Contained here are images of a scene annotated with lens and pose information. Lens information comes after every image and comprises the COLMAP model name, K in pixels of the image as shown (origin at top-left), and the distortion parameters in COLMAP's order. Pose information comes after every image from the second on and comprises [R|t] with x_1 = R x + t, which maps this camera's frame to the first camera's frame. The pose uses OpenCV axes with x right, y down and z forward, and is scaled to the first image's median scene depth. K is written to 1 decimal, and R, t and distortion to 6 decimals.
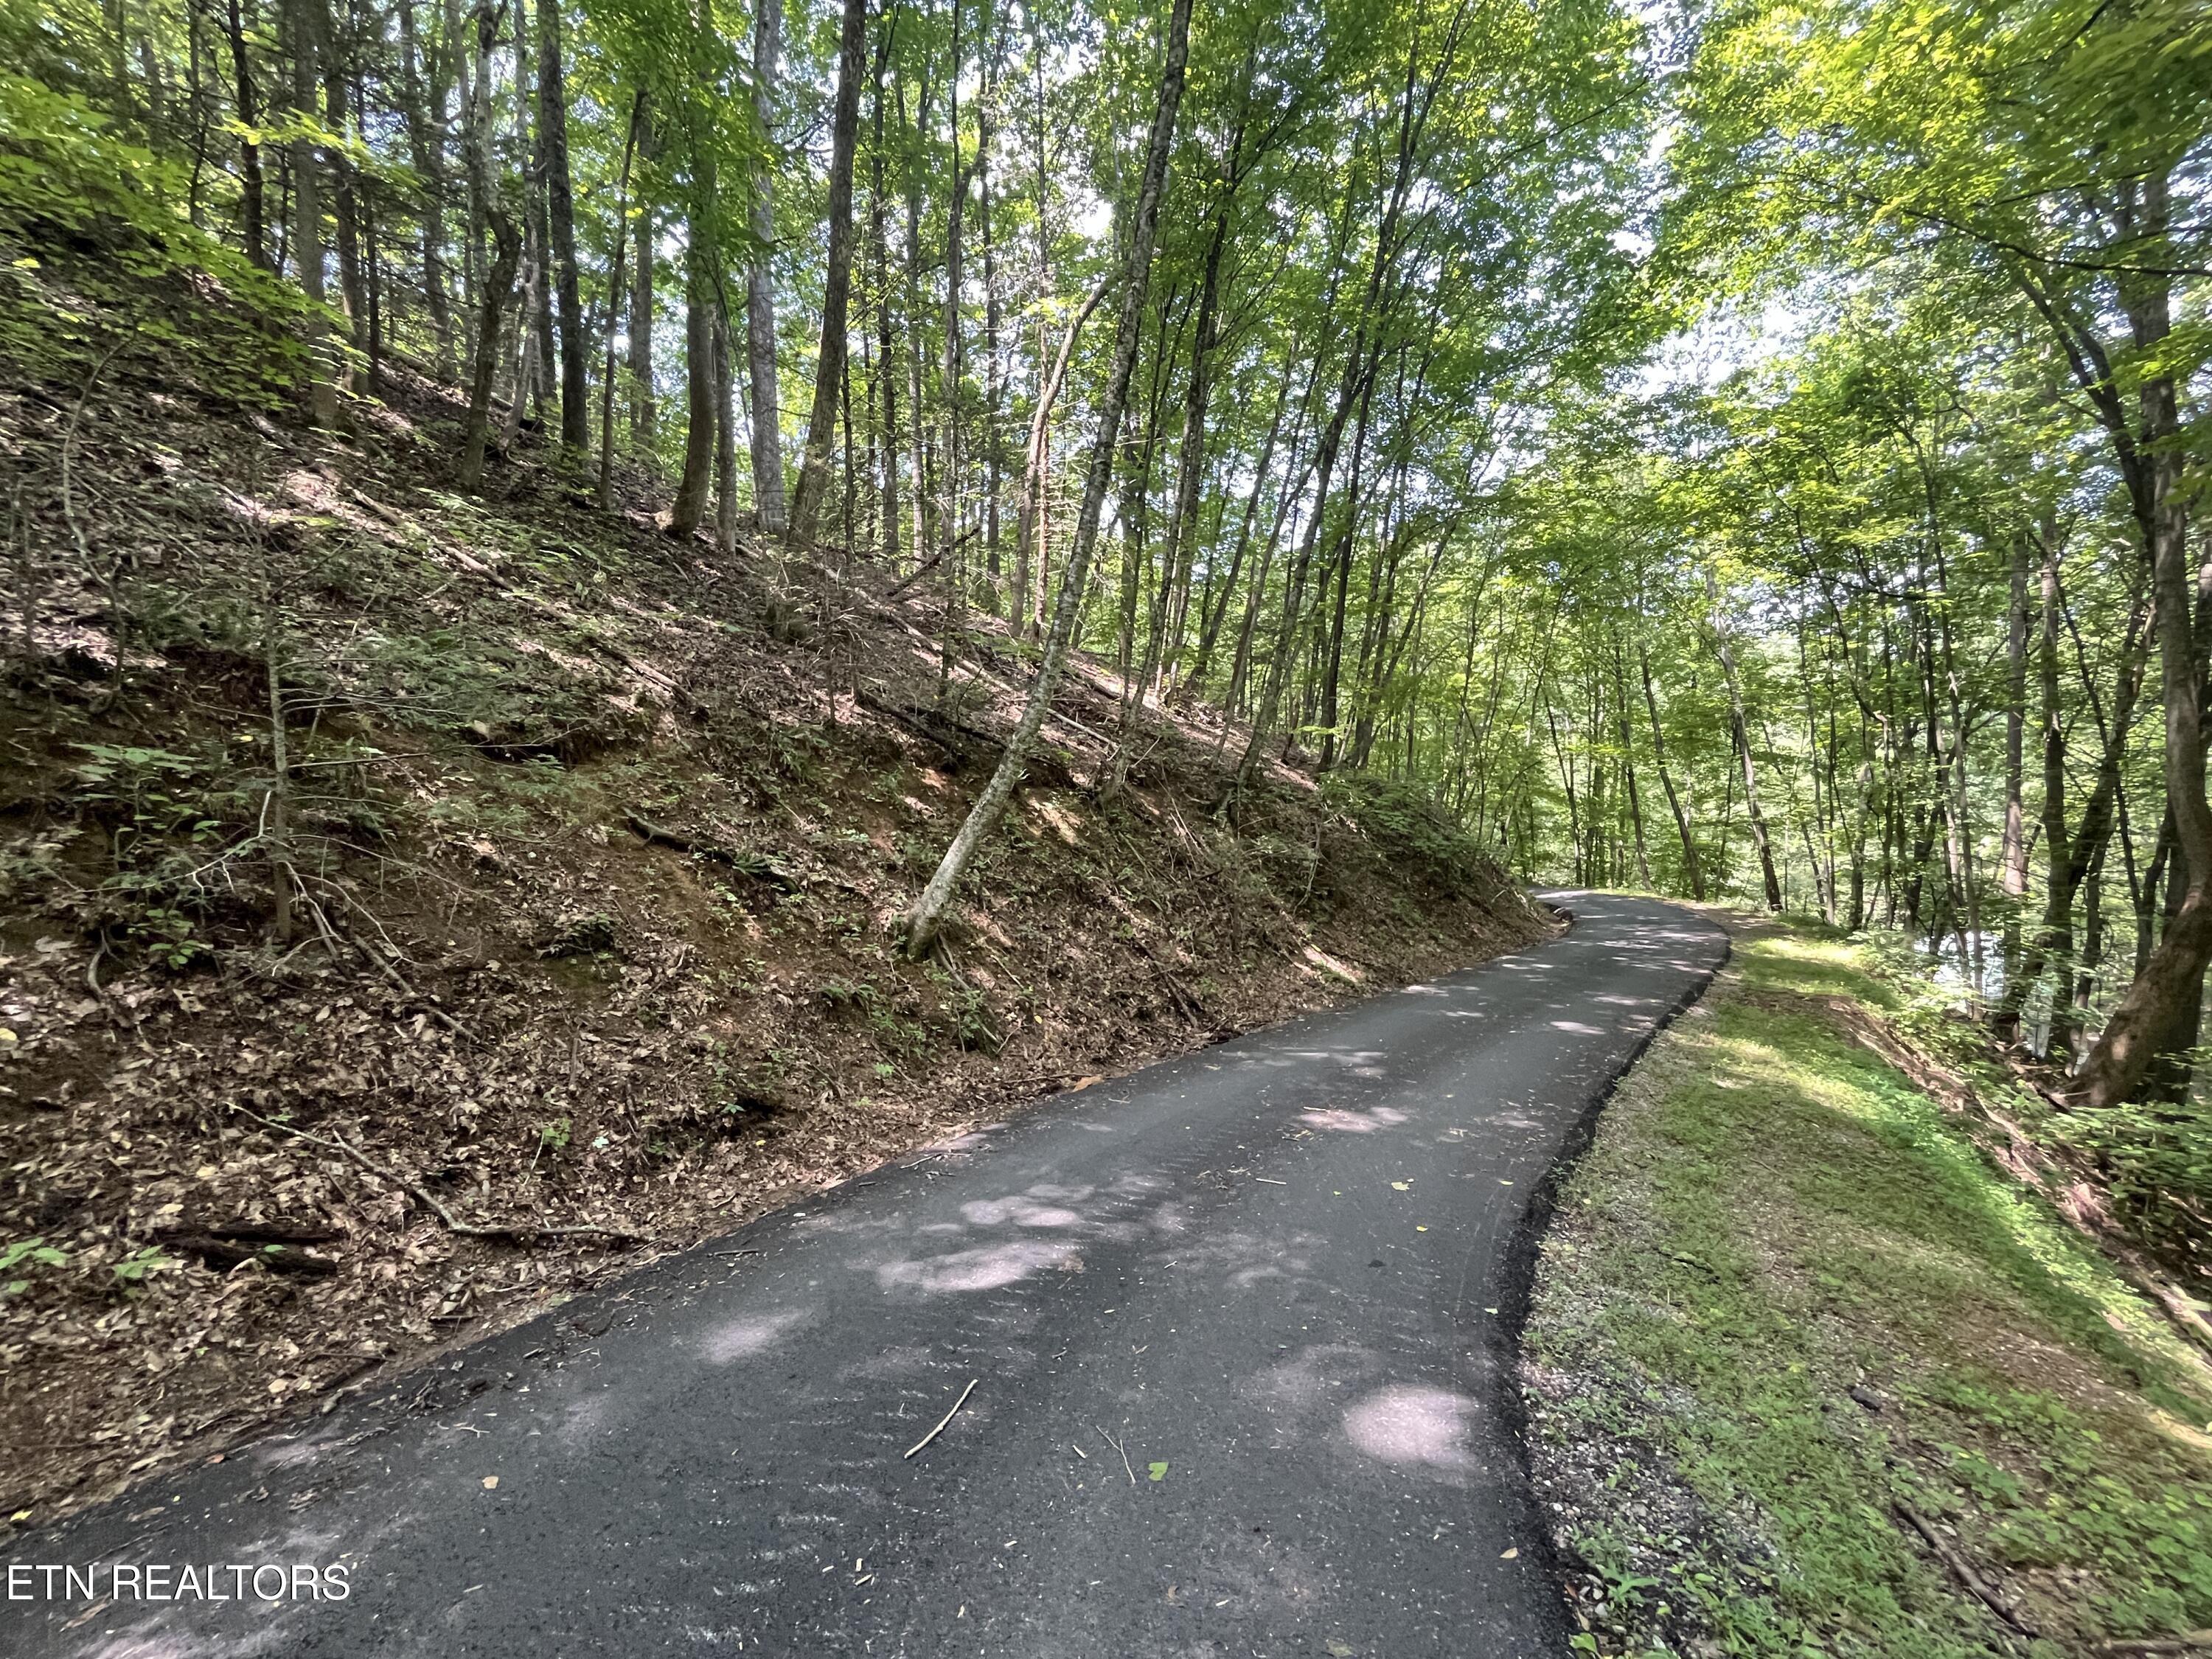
lens RADIAL K [[898.6, 0, 1107.5], [0, 898.6, 823.1], [0, 0, 1]] dist [-0.003172, -0.000049]
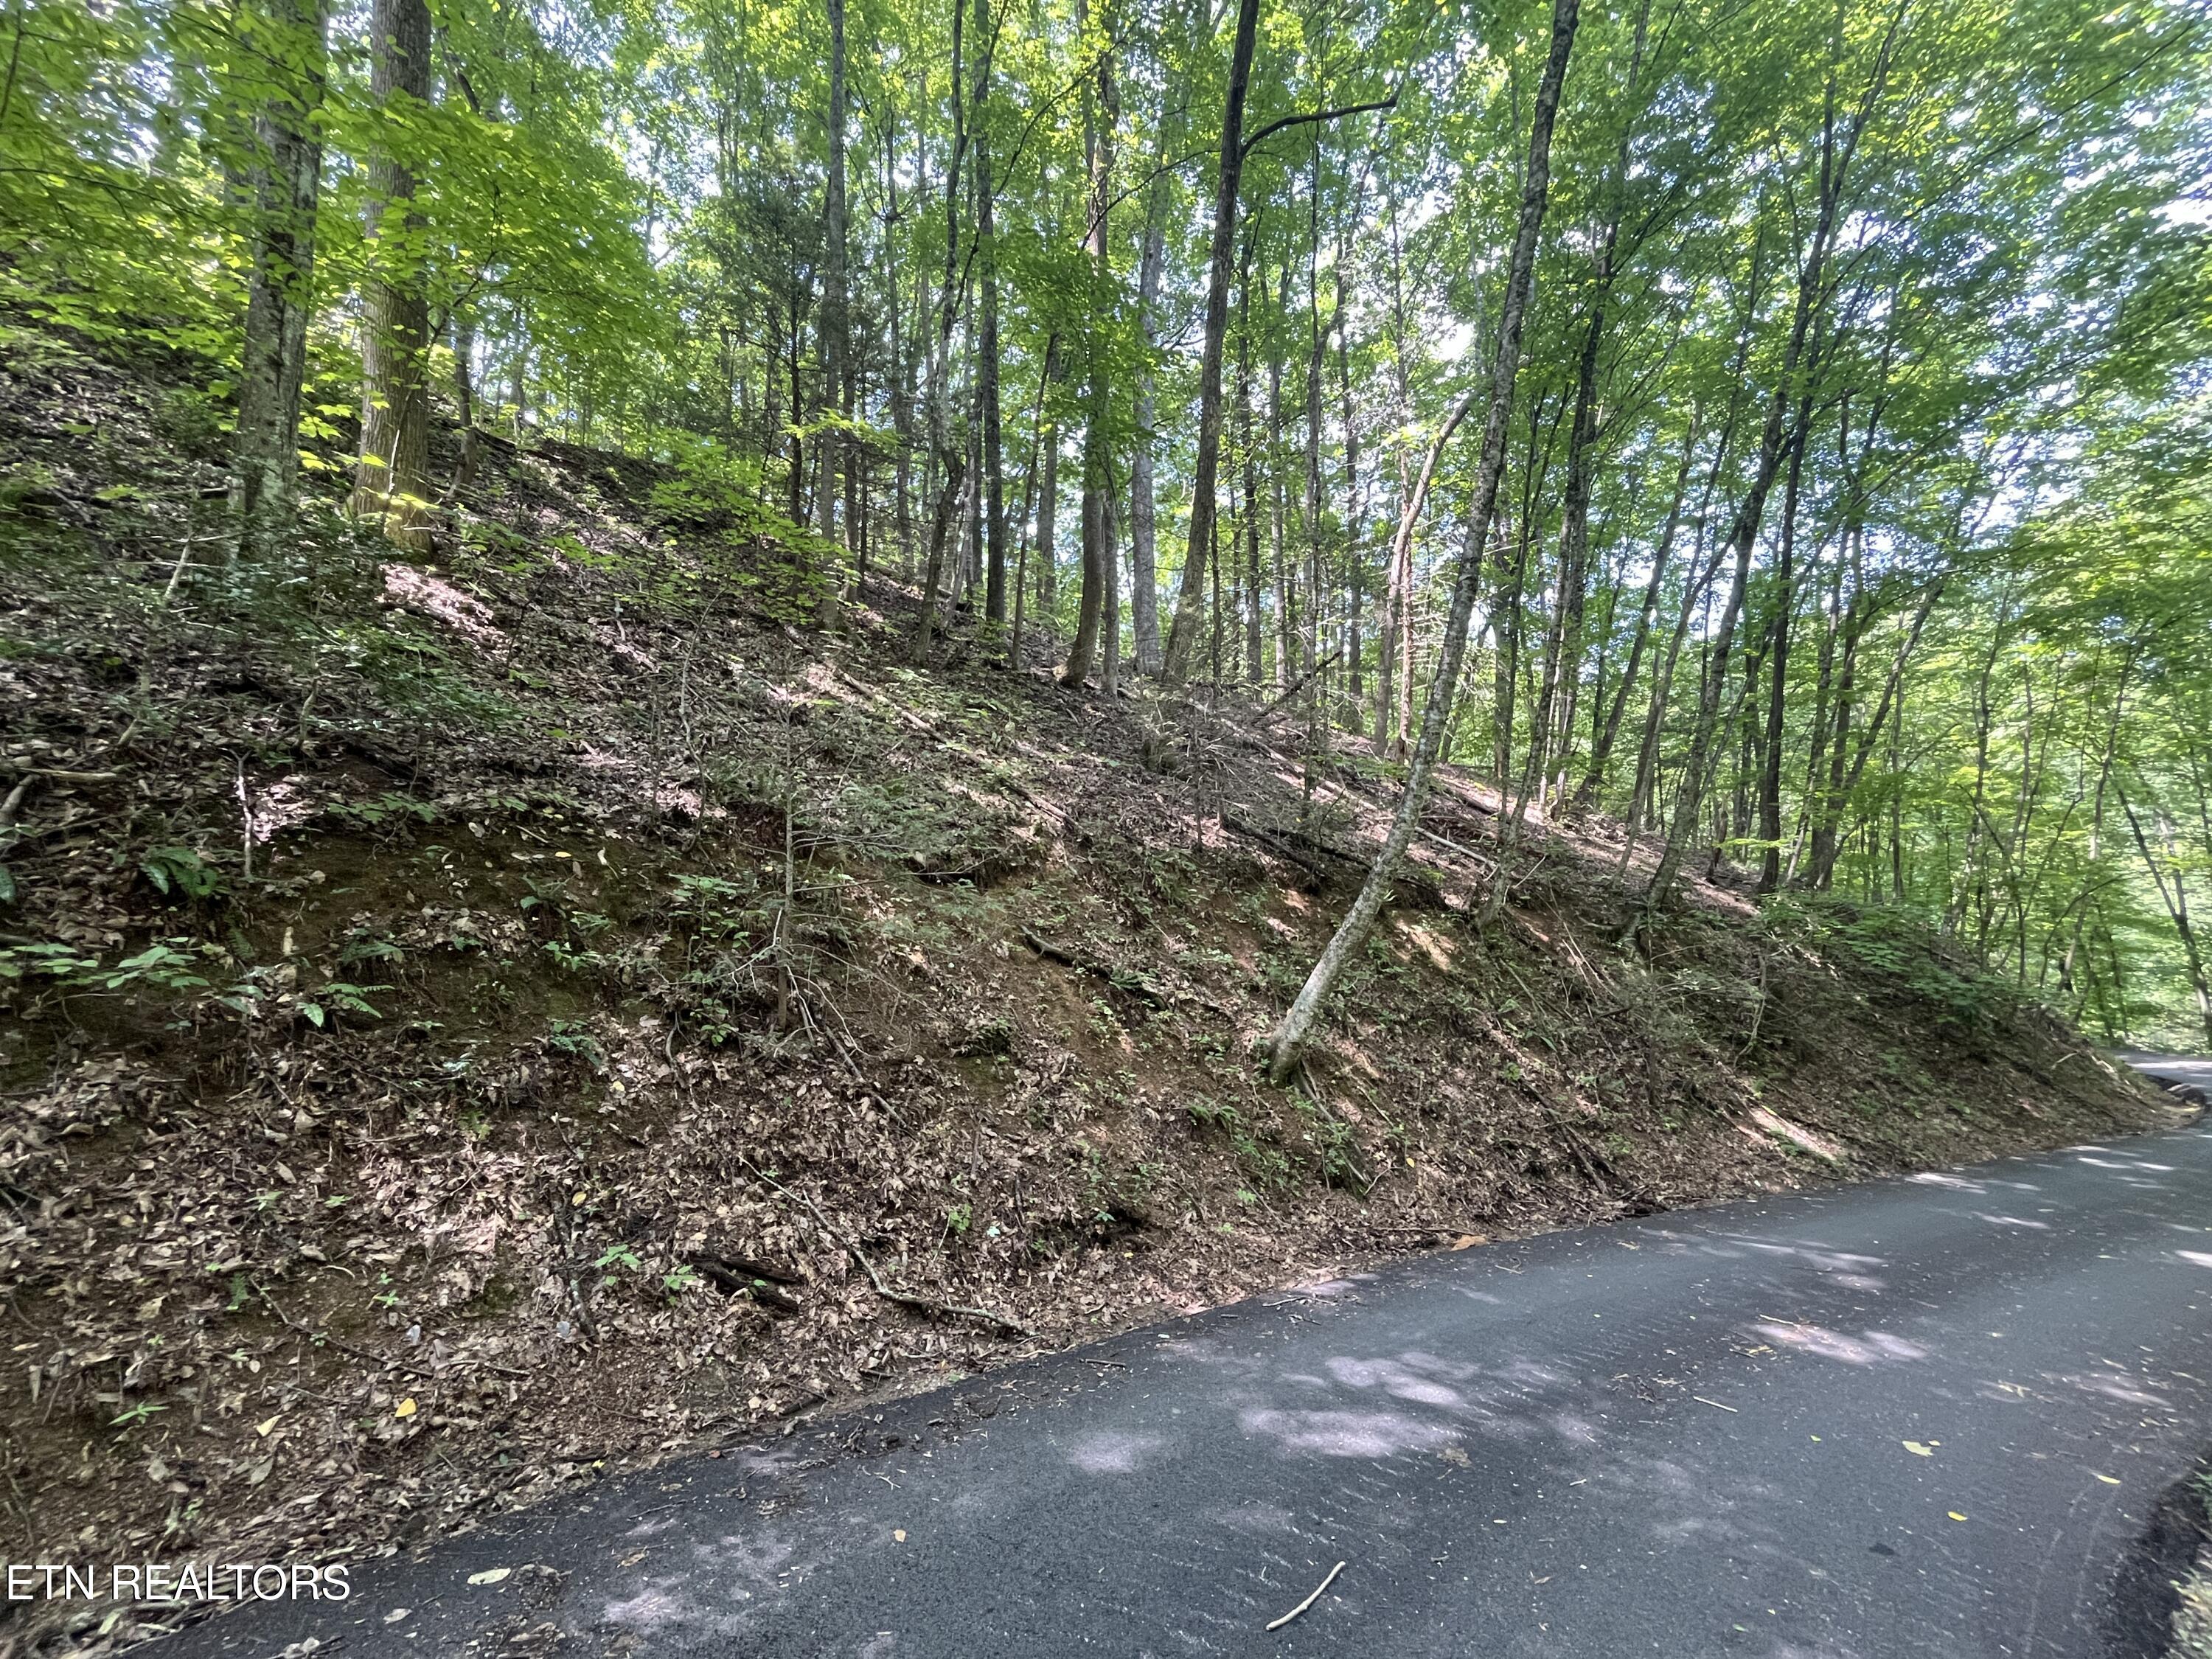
lens RADIAL K [[898.6, 0, 1105.4], [0, 898.6, 826.6], [0, 0, 1]] dist [-0.003172, -0.000049]
pose [[0.921143, -0.026671, -0.388309, 0.001632], [-0.023304, 0.992081, -0.123423, -0.002580], [0.388526, 0.122739, 0.913226, -0.007661]]
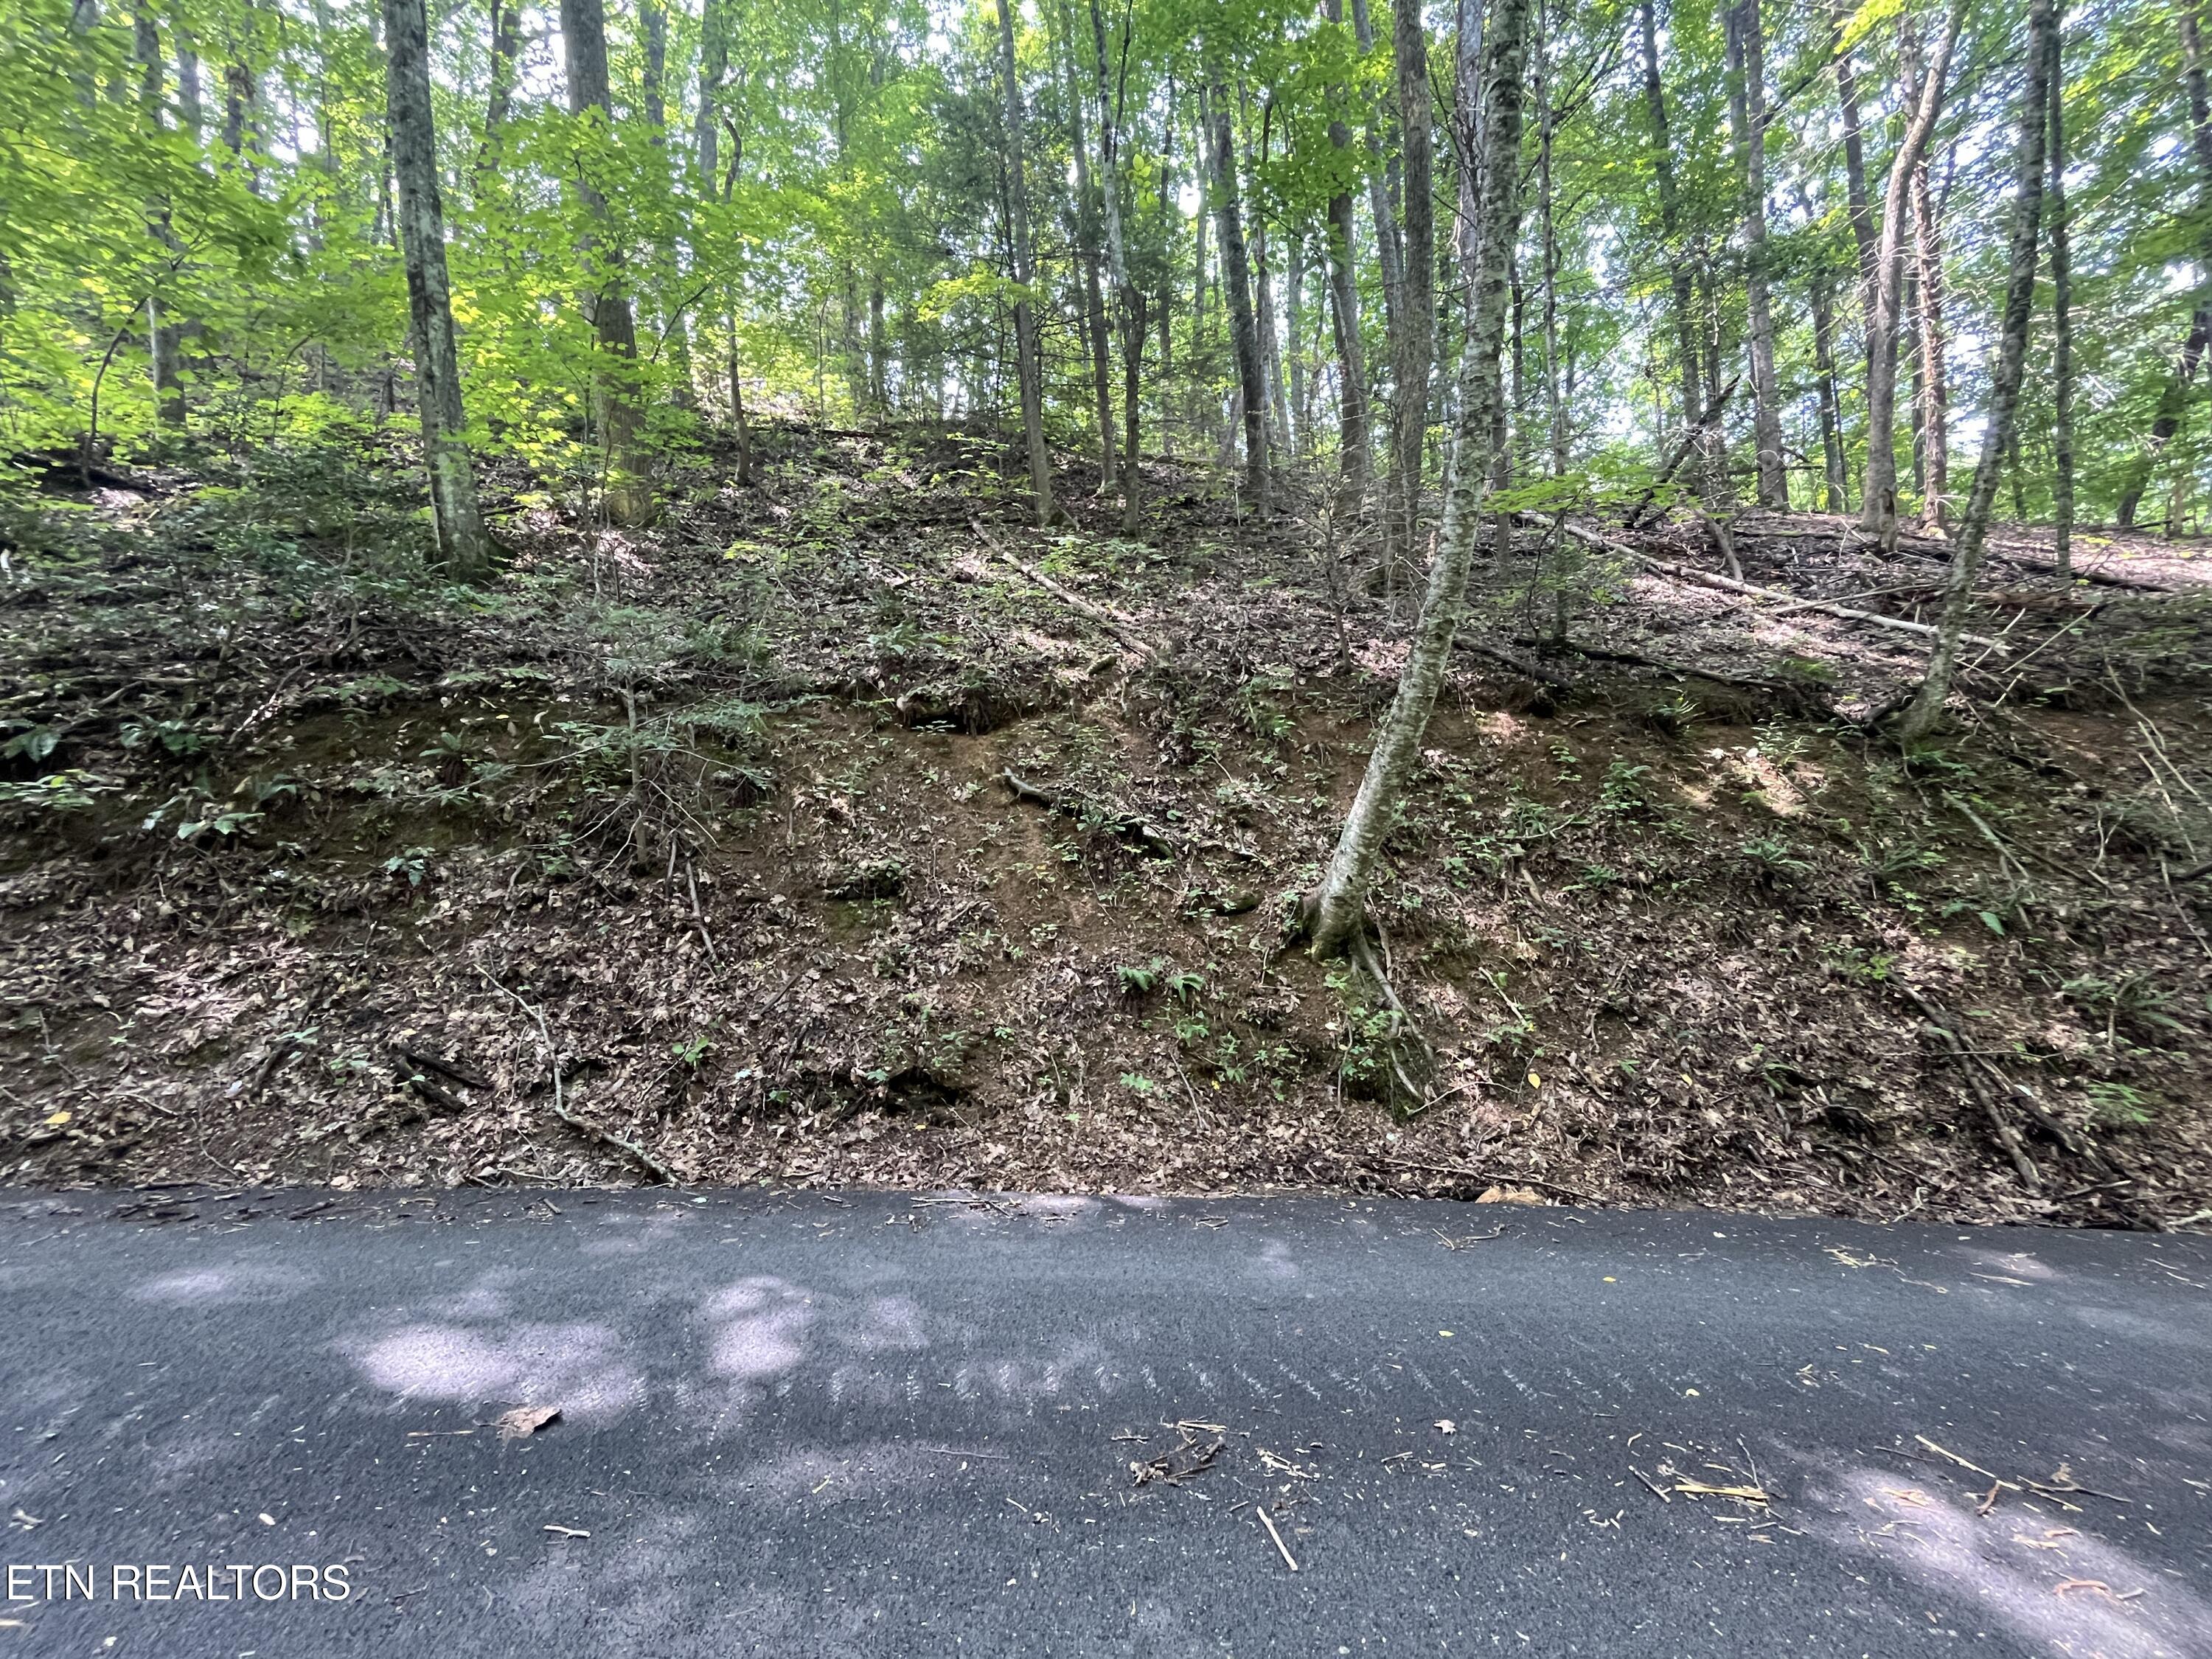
lens RADIAL K [[898.6, 0, 1104.0], [0, 898.6, 825.5], [0, 0, 1]] dist [-0.003172, -0.000049]
pose [[0.558269, -0.050833, -0.828101, 0.245209], [0.011748, 0.998506, -0.053373, 0.074014], [0.829577, 0.020067, 0.558032, 0.402928]]
